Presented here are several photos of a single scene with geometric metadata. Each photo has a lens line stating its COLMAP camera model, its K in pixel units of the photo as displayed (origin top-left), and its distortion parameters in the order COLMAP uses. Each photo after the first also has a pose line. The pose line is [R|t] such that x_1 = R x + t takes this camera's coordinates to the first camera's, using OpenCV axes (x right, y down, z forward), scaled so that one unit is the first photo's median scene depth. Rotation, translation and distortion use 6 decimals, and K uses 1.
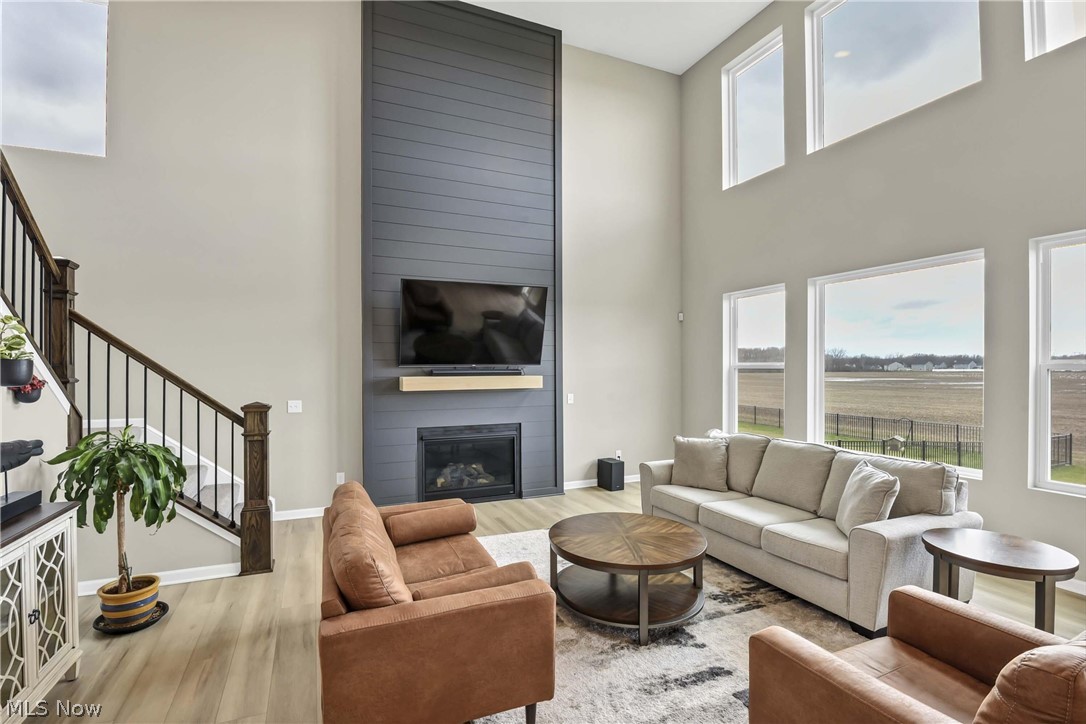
lens RADIAL K [[497.2, 0, 537.2], [0, 497.2, 367.3], [0, 0, 1]] dist [-0.013140, -0.001273]
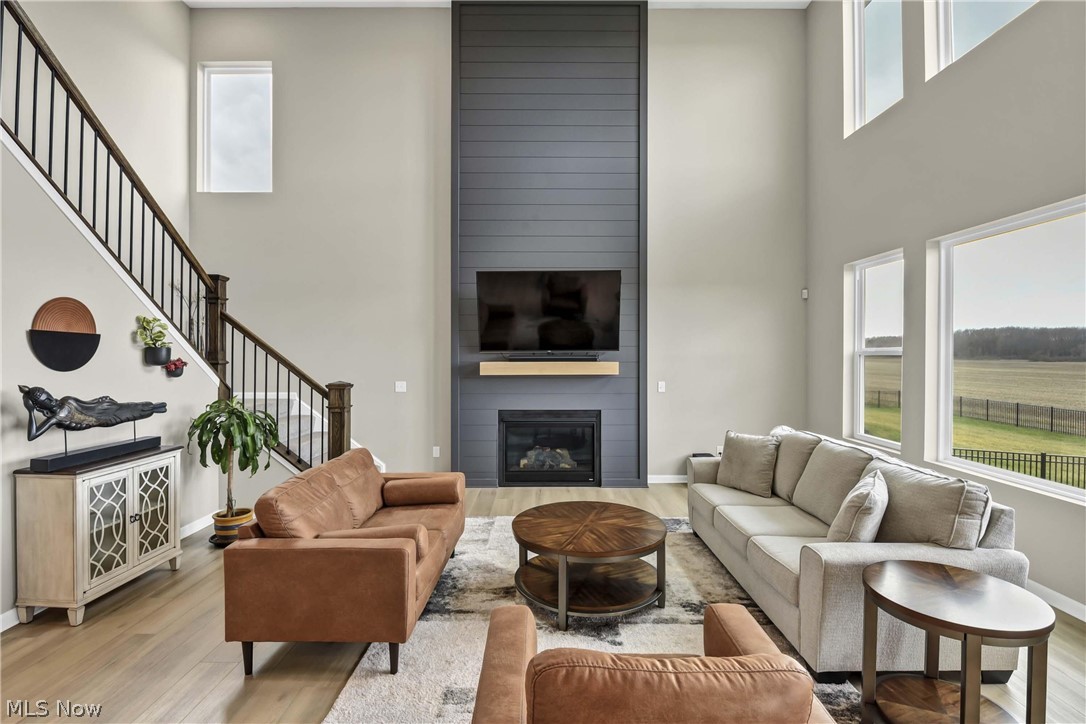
lens RADIAL K [[525.0, 0, 548.7], [0, 525.0, 350.8], [0, 0, 1]] dist [0.000171, -0.000140]
pose [[0.918323, -0.001410, -0.395830, 0.424302], [-0.000691, 0.999986, -0.005164, 0.000744], [0.395832, 0.005016, 0.918309, 0.006842]]
